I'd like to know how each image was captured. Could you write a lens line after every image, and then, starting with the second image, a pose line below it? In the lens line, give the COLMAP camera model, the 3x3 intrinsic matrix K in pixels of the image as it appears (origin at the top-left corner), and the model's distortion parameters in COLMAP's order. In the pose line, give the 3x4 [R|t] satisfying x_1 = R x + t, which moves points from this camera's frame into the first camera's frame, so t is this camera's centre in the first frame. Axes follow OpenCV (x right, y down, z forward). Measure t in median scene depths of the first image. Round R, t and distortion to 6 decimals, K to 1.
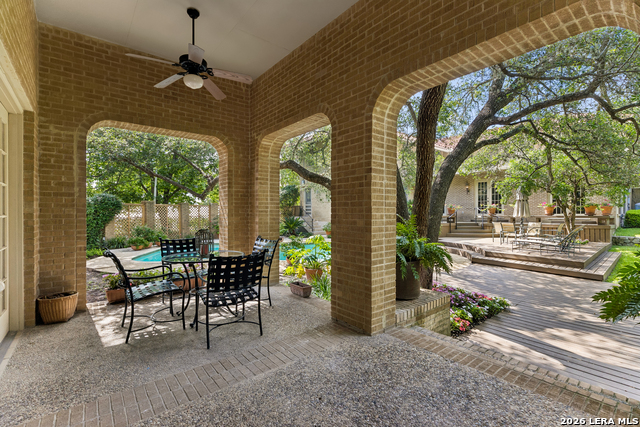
lens RADIAL K [[291.8, 0, 316.5], [0, 291.8, 211.1], [0, 0, 1]] dist [0.003783, -0.003203]
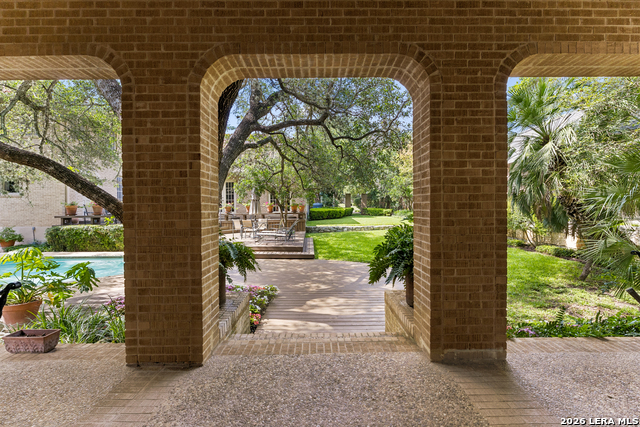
lens RADIAL K [[291.8, 0, 319.9], [0, 291.8, 212.6], [0, 0, 1]] dist [0.003783, -0.003203]
pose [[0.615852, -0.012285, 0.787766, -0.160939], [0.004788, 0.999918, 0.011851, 0.001964], [-0.787847, -0.003527, 0.615861, 0.175785]]
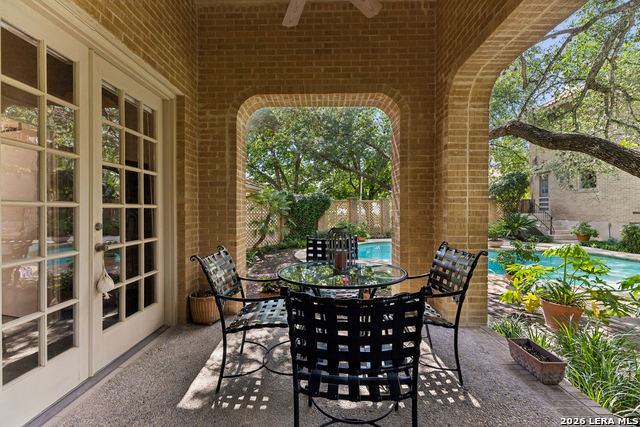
lens RADIAL K [[291.8, 0, 321.1], [0, 291.8, 212.0], [0, 0, 1]] dist [0.003783, -0.003203]
pose [[0.780161, 0.004157, -0.625565, -0.028755], [0.004268, 0.999919, 0.011967, 0.018868], [0.625565, -0.012006, 0.780080, 0.415309]]
